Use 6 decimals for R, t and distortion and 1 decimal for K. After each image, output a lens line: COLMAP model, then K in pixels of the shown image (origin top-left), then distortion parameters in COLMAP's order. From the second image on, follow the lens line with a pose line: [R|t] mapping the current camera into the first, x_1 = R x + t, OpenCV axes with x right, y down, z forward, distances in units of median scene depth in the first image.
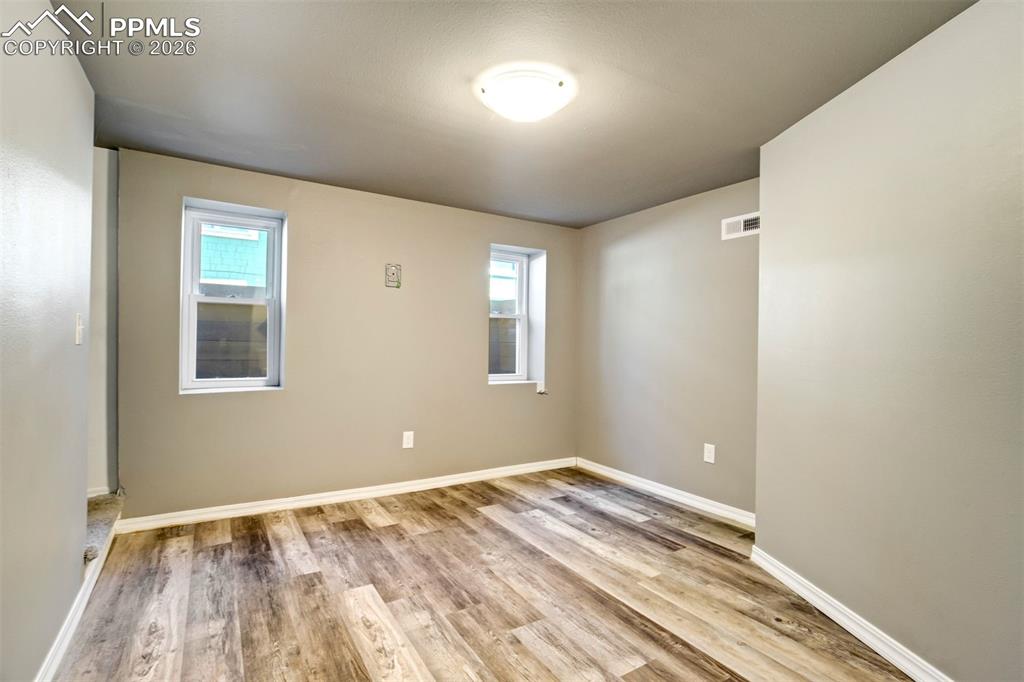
lens RADIAL K [[479.0, 0, 514.4], [0, 479.0, 339.8], [0, 0, 1]] dist [-0.032866, 0.015825]
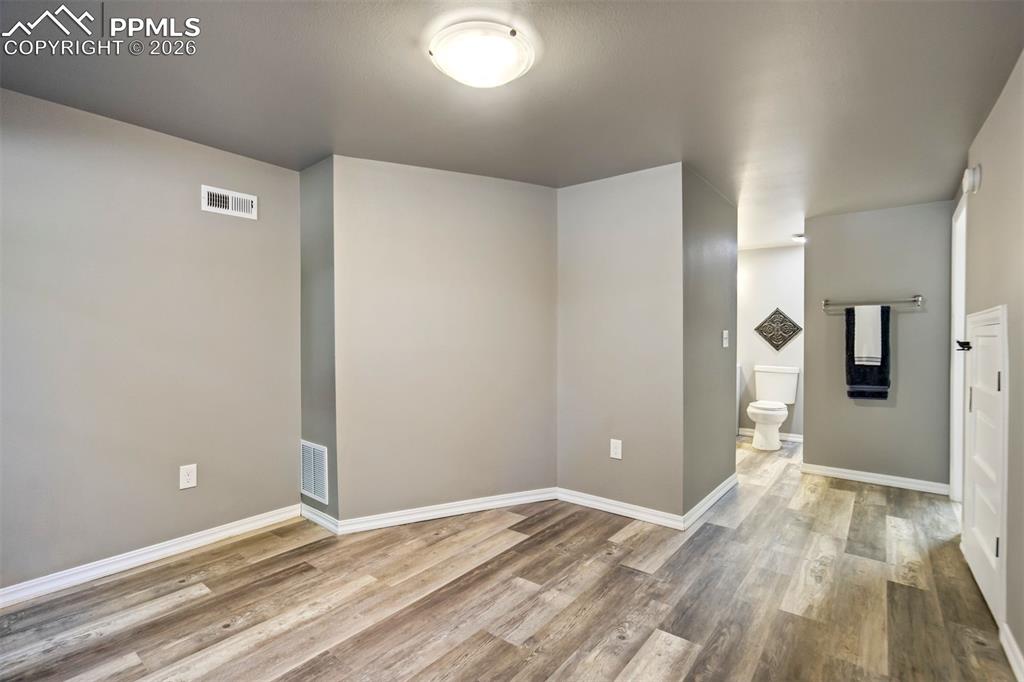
lens RADIAL K [[479.0, 0, 507.5], [0, 479.0, 352.2], [0, 0, 1]] dist [-0.032866, 0.015825]
pose [[-0.327981, -0.046116, 0.943558, -0.724631], [-0.009978, 0.998921, 0.045354, -0.013648], [-0.944631, 0.005460, -0.328088, 1.107716]]
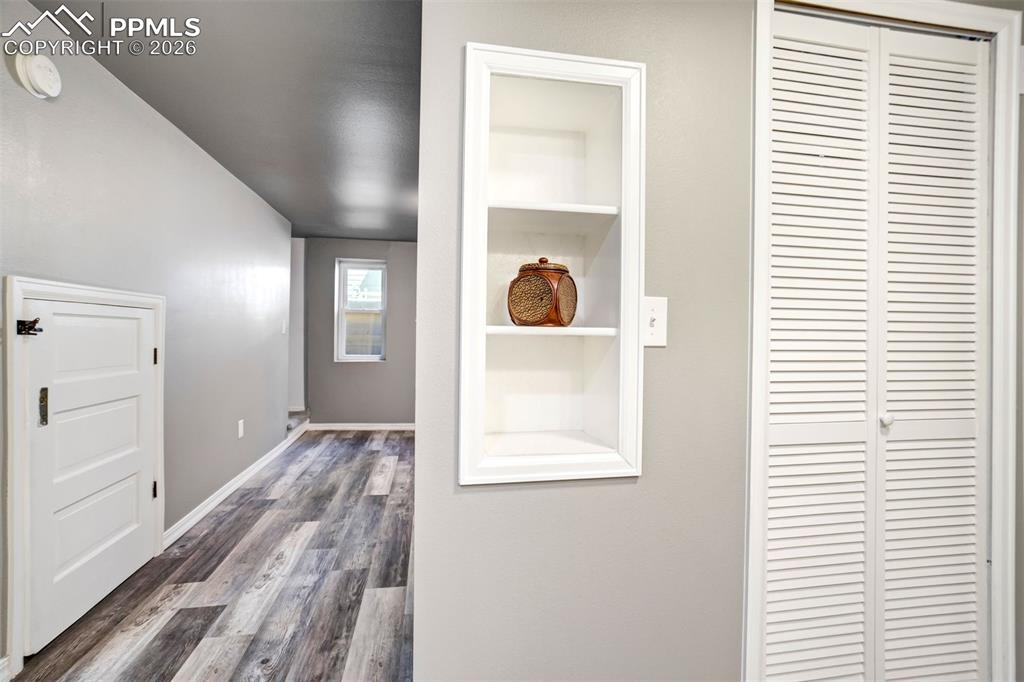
lens RADIAL K [[479.0, 0, 510.1], [0, 479.0, 341.1], [0, 0, 1]] dist [-0.032866, 0.015825]
pose [[0.922607, 0.004529, -0.385716, 0.881088], [-0.002362, 0.999979, 0.006093, 0.024403], [0.385735, -0.004710, 0.922598, -0.640299]]
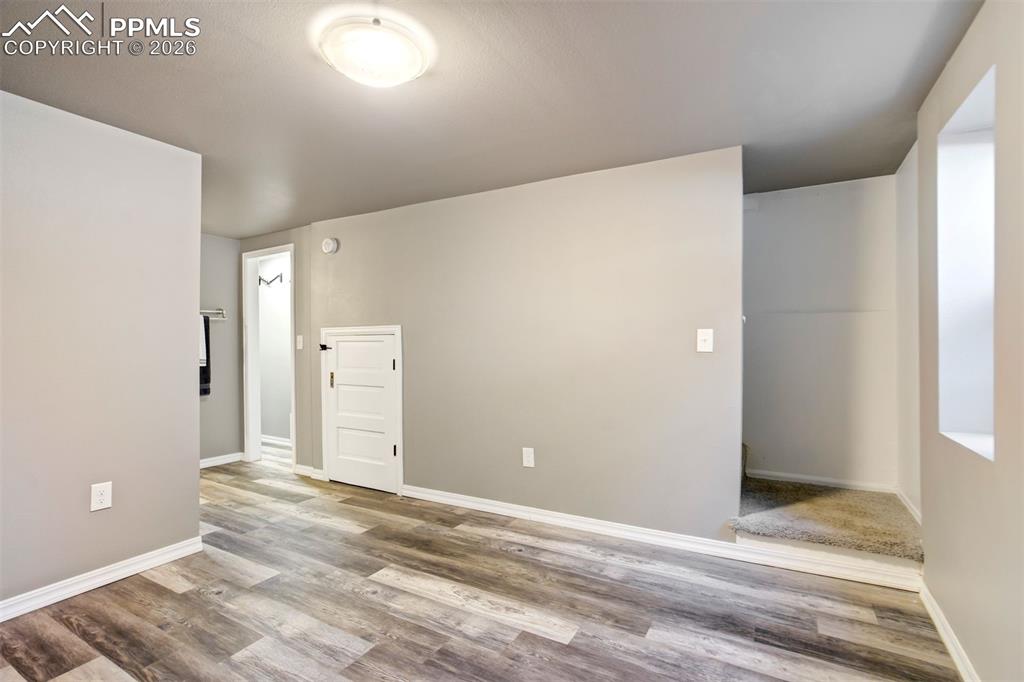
lens RADIAL K [[479.0, 0, 517.1], [0, 479.0, 337.2], [0, 0, 1]] dist [-0.032866, 0.015825]
pose [[-0.881486, -0.016172, -0.471932, 0.170138], [-0.008117, 0.999785, -0.019099, -0.001076], [0.472139, -0.013005, -0.881428, 1.670166]]
